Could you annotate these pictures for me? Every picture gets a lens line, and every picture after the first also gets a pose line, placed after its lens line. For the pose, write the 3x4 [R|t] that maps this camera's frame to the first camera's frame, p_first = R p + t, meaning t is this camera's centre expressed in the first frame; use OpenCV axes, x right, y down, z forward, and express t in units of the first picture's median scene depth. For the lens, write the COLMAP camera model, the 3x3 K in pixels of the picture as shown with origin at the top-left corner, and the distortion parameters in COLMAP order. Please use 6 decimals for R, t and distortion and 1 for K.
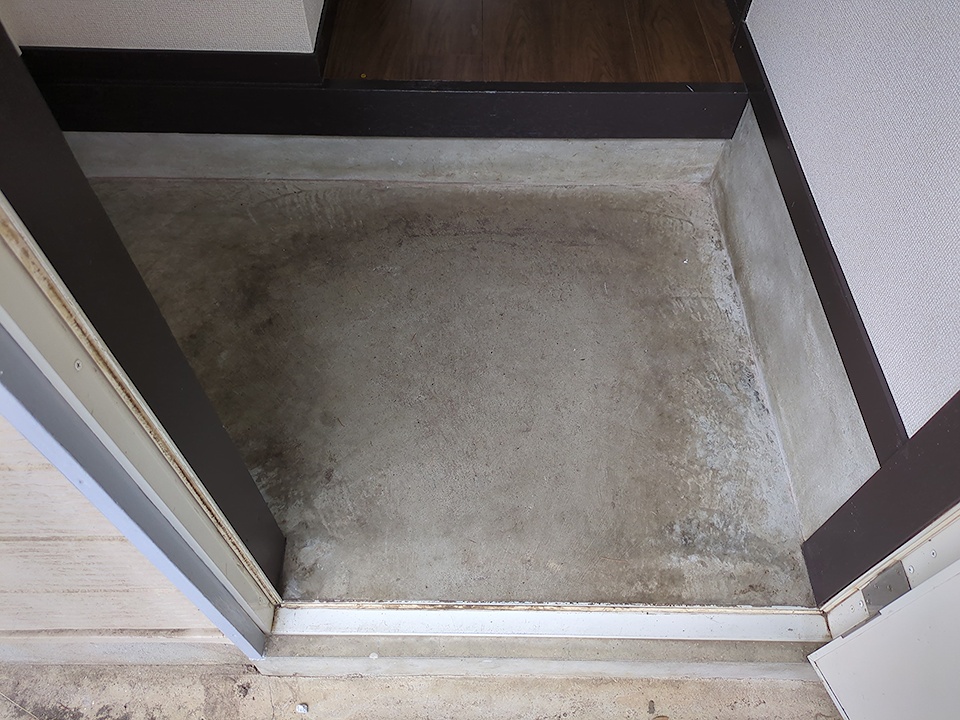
lens RADIAL K [[716.0, 0, 488.3], [0, 716.0, 354.5], [0, 0, 1]] dist [0.031462, -0.031821]
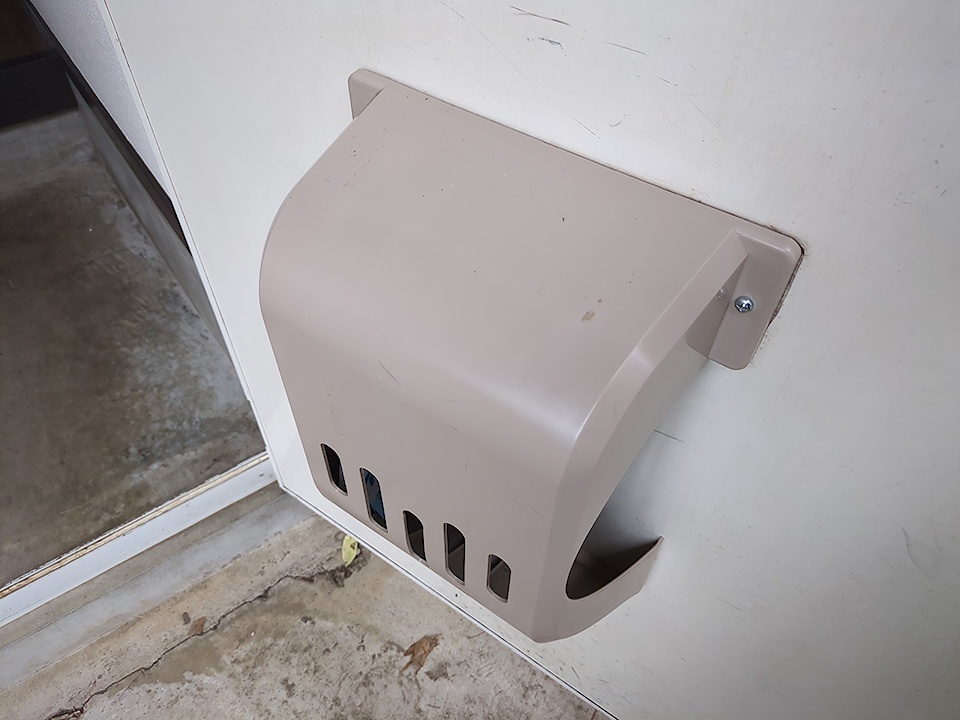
lens RADIAL K [[716.0, 0, 480.5], [0, 716.0, 361.9], [0, 0, 1]] dist [0.031462, -0.031821]
pose [[0.817513, -0.446932, 0.363214, 0.324461], [0.468853, 0.882735, 0.030917, 0.306461], [-0.334440, 0.145019, 0.931193, -0.107130]]
